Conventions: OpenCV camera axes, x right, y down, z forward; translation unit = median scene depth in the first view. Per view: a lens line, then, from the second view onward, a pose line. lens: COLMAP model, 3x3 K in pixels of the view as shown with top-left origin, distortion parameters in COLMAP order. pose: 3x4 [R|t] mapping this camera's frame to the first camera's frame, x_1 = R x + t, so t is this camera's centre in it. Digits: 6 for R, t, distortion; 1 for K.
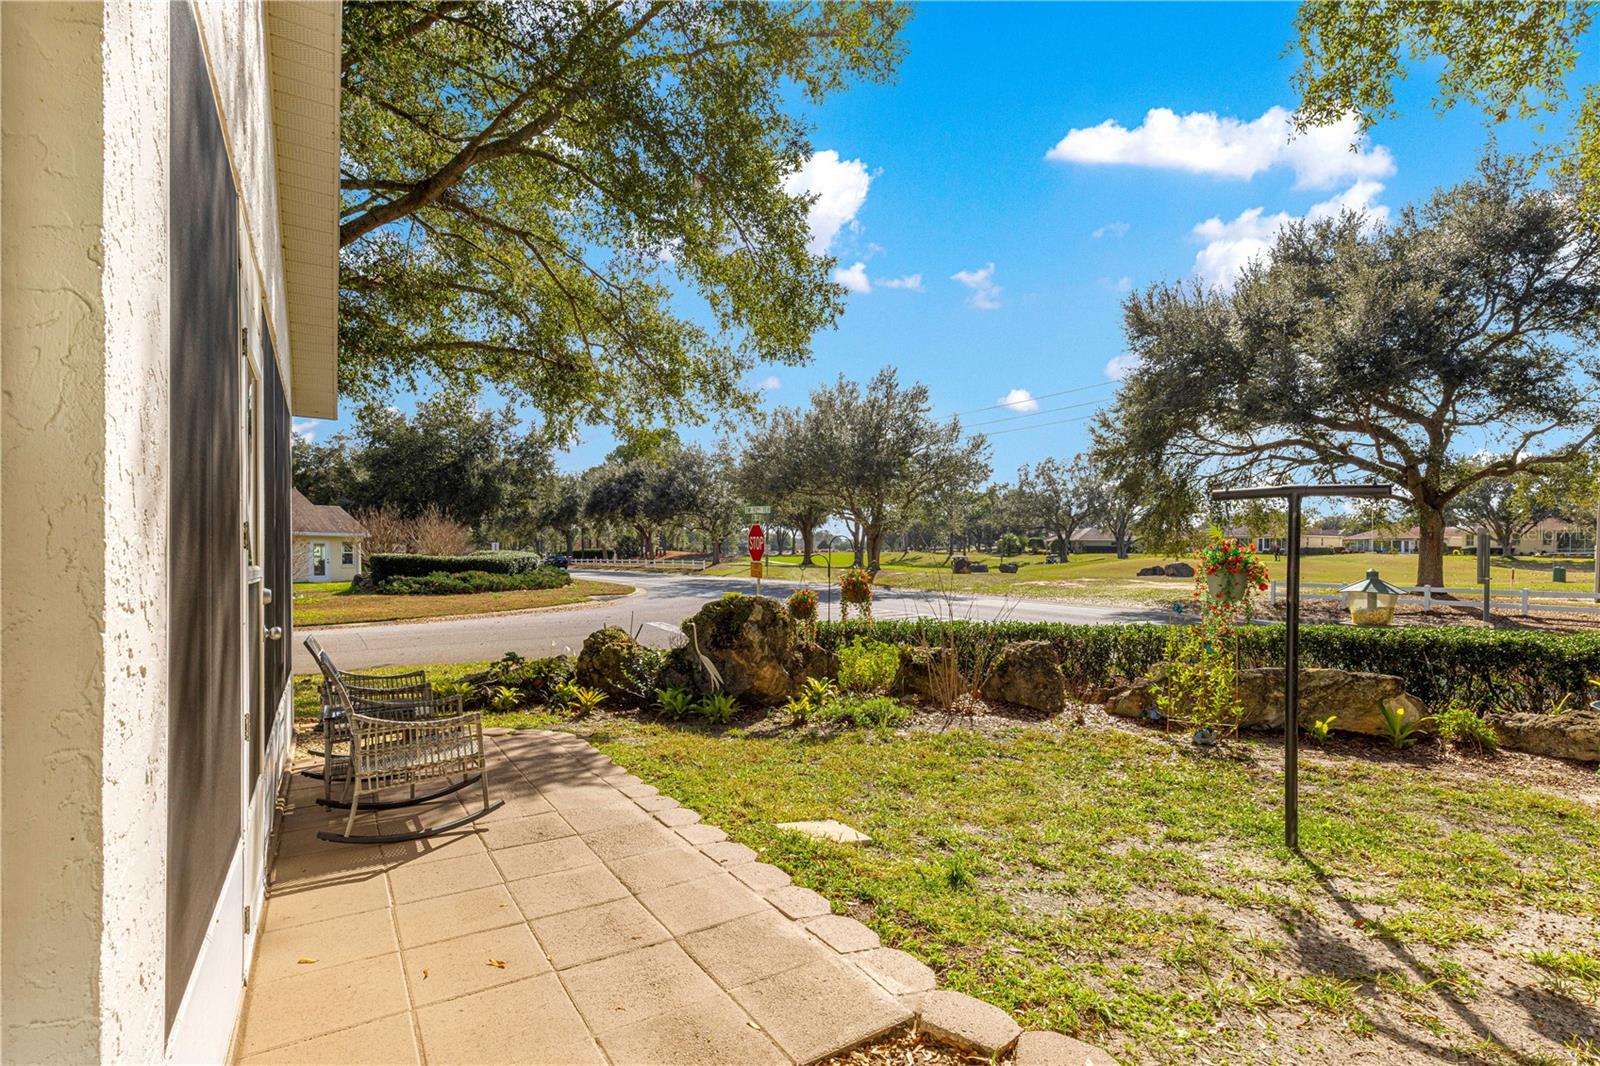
lens RADIAL K [[793.3, 0, 797.8], [0, 793.3, 547.8], [0, 0, 1]] dist [0.009027, -0.000357]
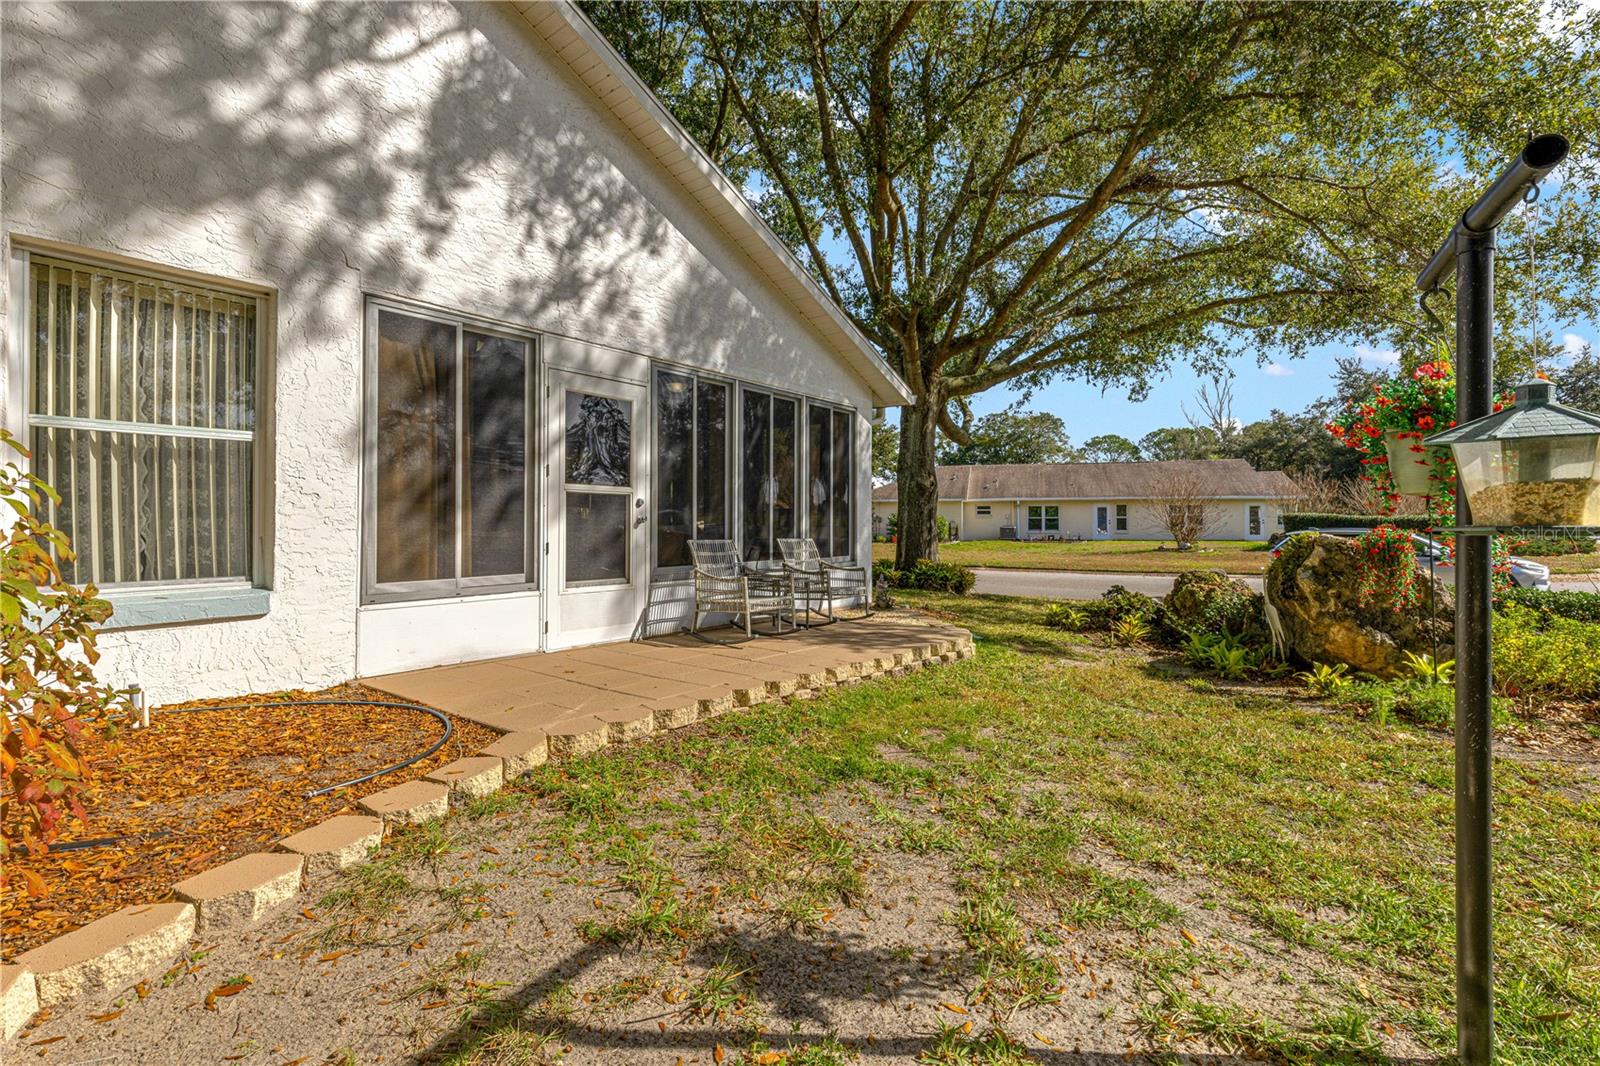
lens RADIAL K [[712.4, 0, 806.9], [0, 712.4, 528.5], [0, 0, 1]] dist [0.012429, -0.001543]
pose [[0.332015, 0.002784, -0.943270, 0.088328], [0.010957, 0.999917, 0.006807, 0.008568], [0.943210, -0.012596, 0.331957, 0.055375]]
